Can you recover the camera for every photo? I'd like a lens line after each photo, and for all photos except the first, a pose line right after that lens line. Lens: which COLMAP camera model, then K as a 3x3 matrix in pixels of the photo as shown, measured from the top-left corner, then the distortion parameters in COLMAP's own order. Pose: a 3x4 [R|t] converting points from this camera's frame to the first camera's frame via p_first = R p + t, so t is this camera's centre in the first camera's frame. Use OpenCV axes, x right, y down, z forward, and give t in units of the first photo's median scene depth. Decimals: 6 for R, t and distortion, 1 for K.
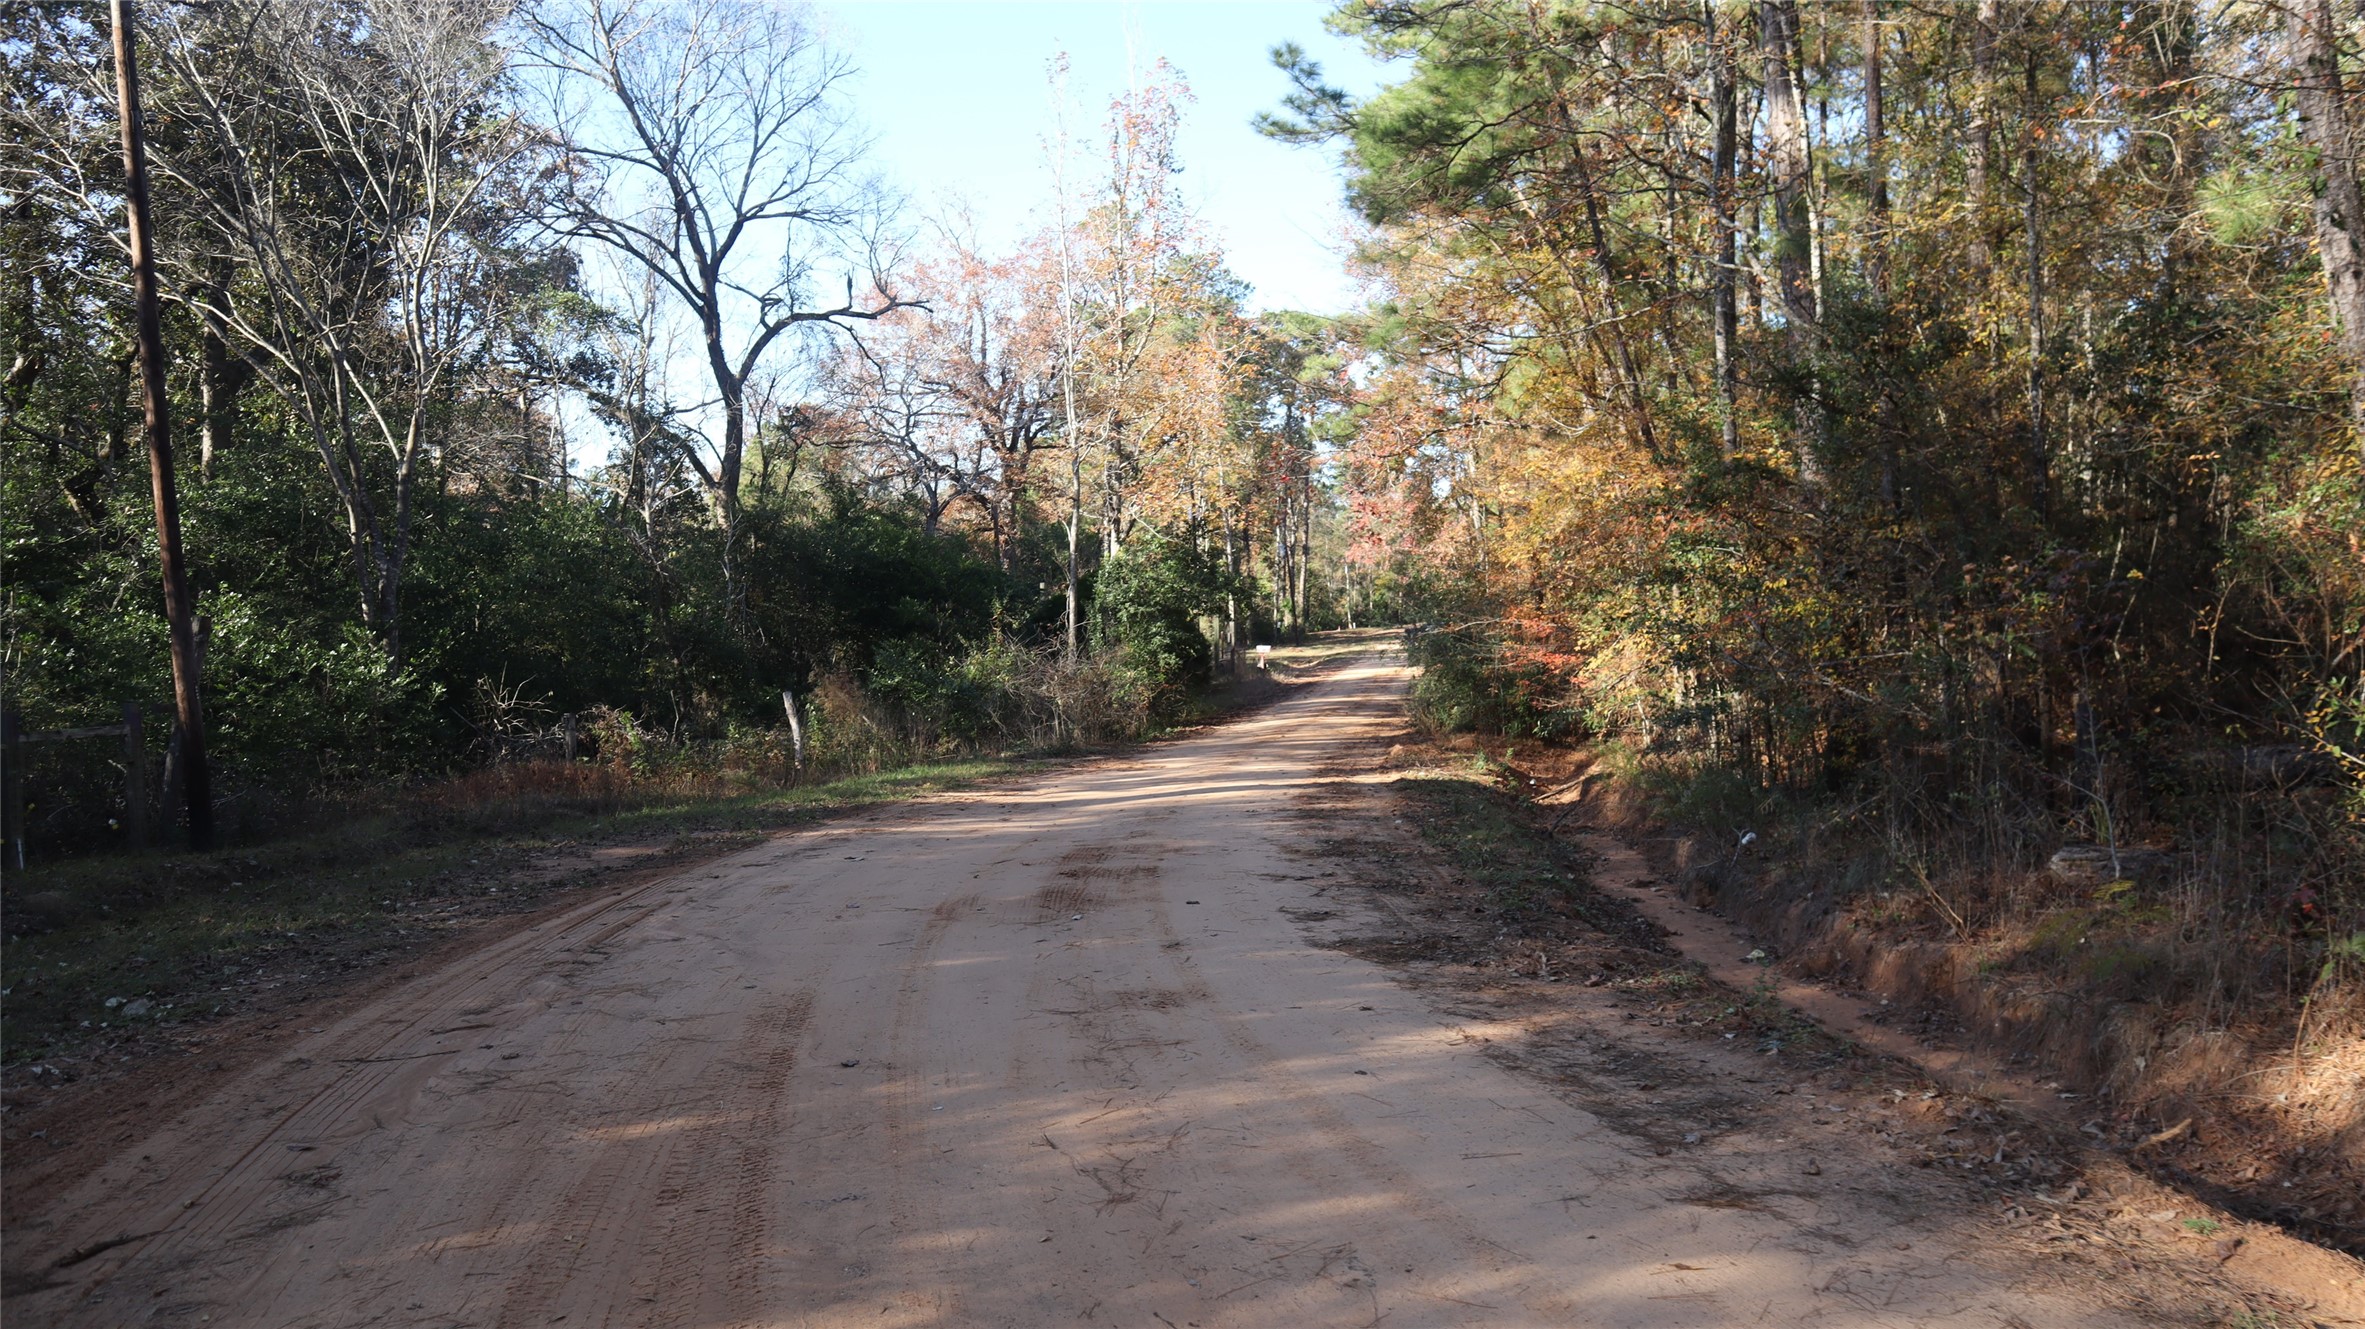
lens RADIAL K [[1657.0, 0, 1182.5], [0, 1657.0, 664.5], [0, 0, 1]] dist [-0.111644, 0.089649]
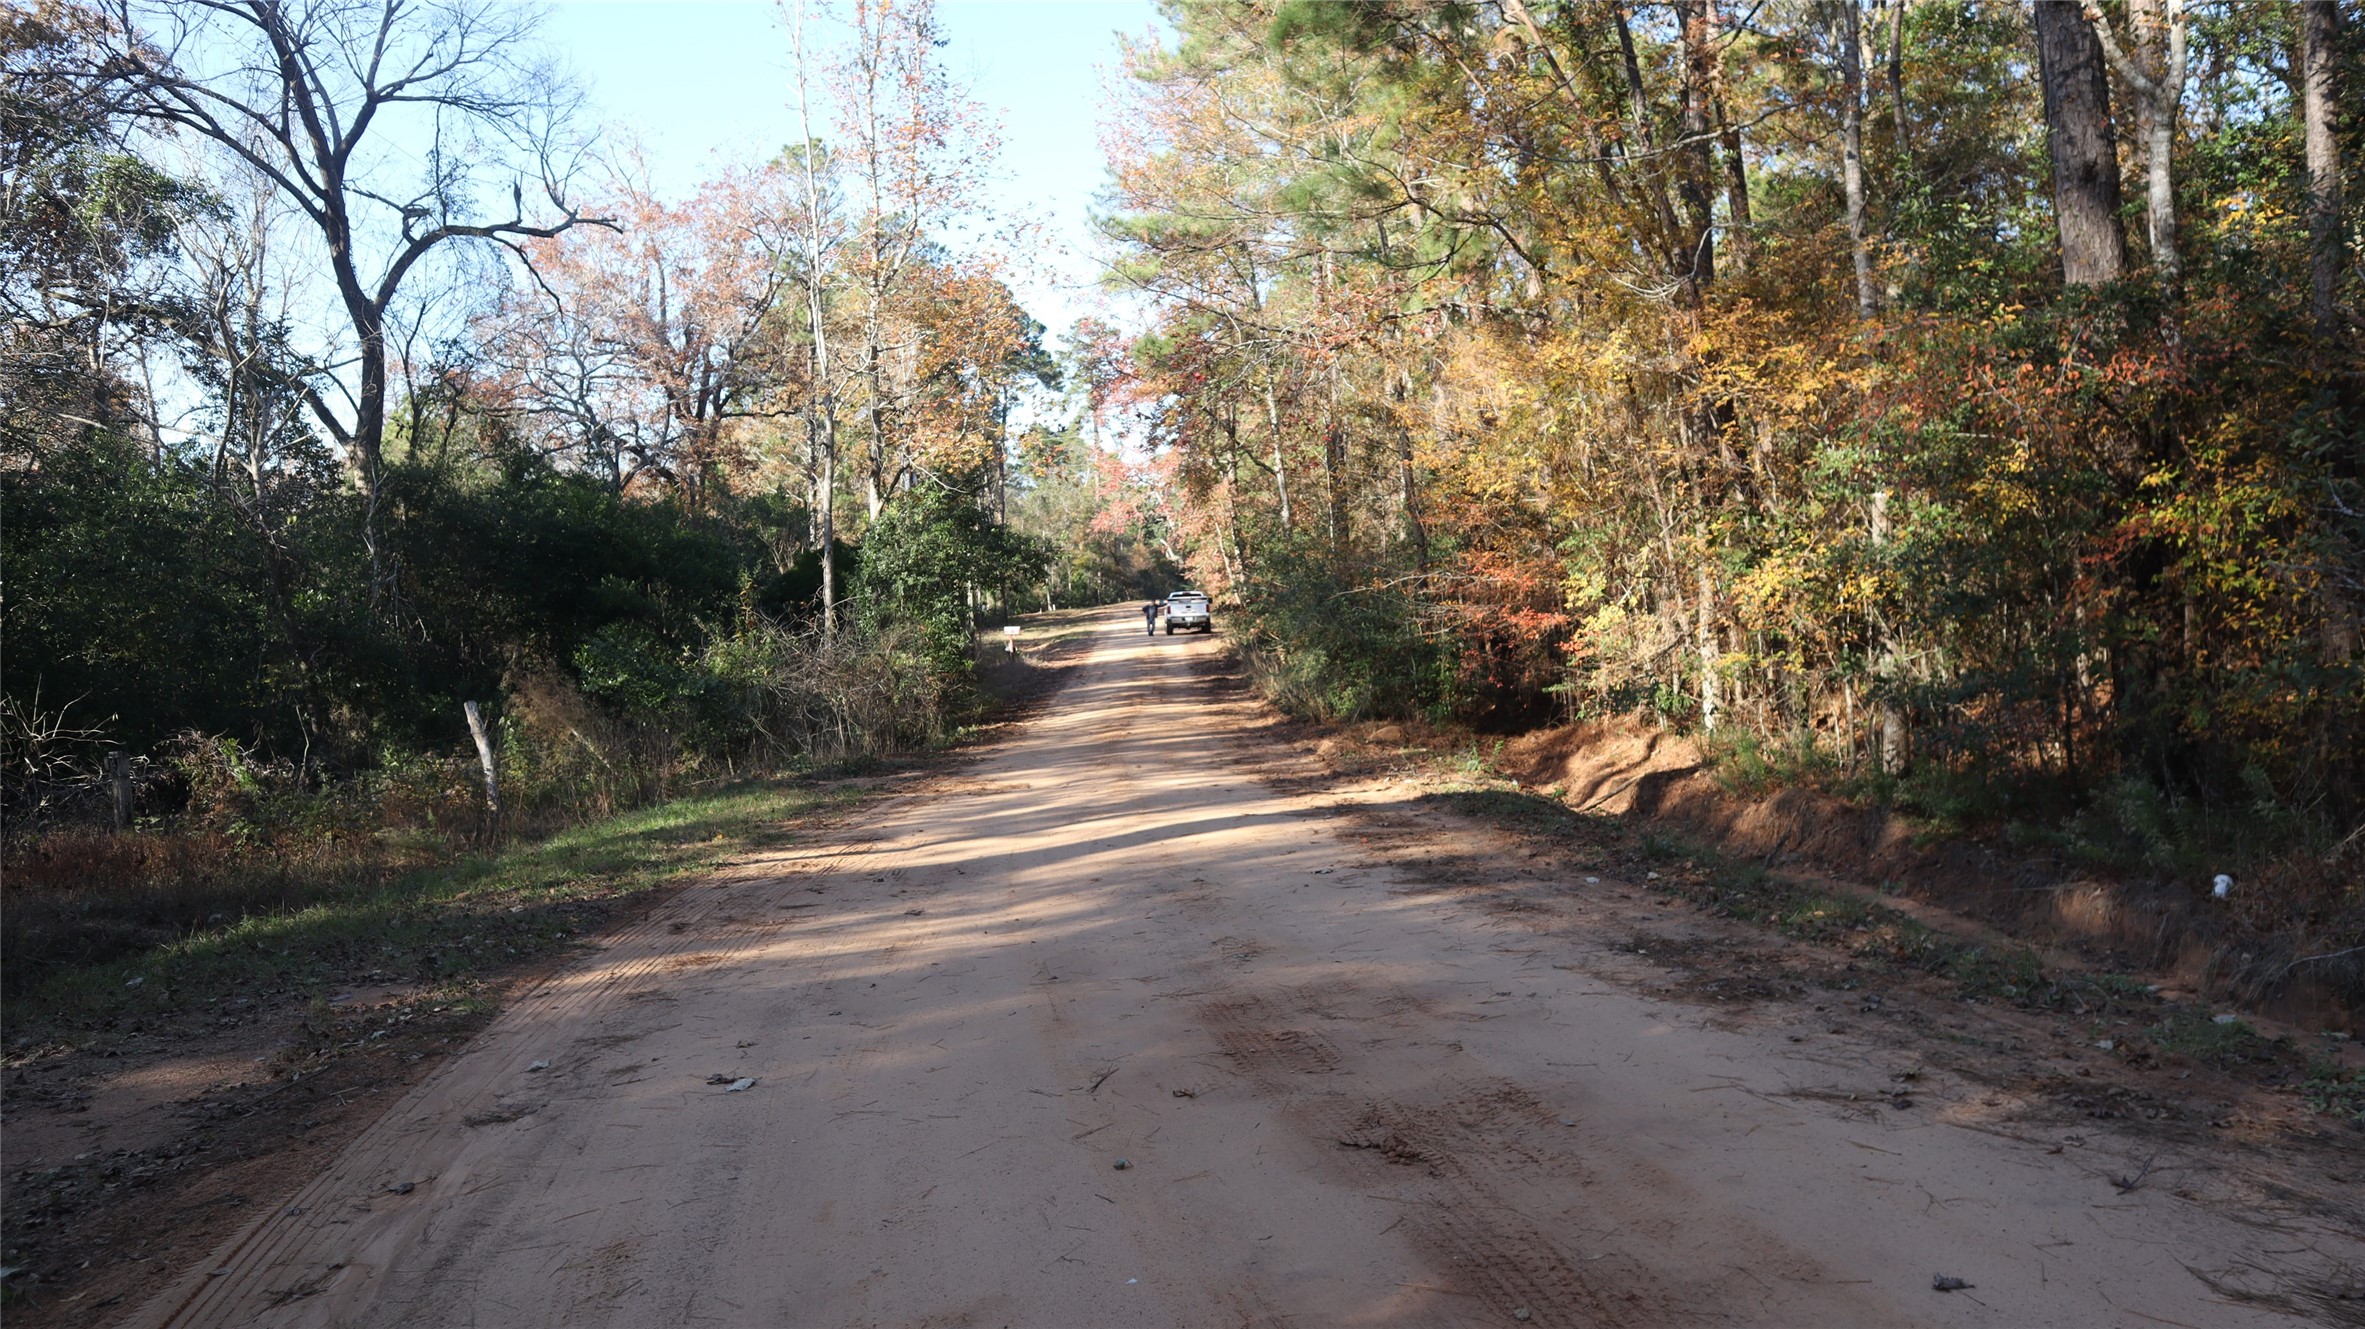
lens RADIAL K [[1657.0, 0, 1182.5], [0, 1657.0, 664.5], [0, 0, 1]] dist [-0.111644, 0.089649]
pose [[0.980293, -0.035600, 0.194313, -0.049655], [0.033850, 0.999351, 0.012320, 0.001578], [-0.194626, -0.005500, 0.980862, 0.168111]]
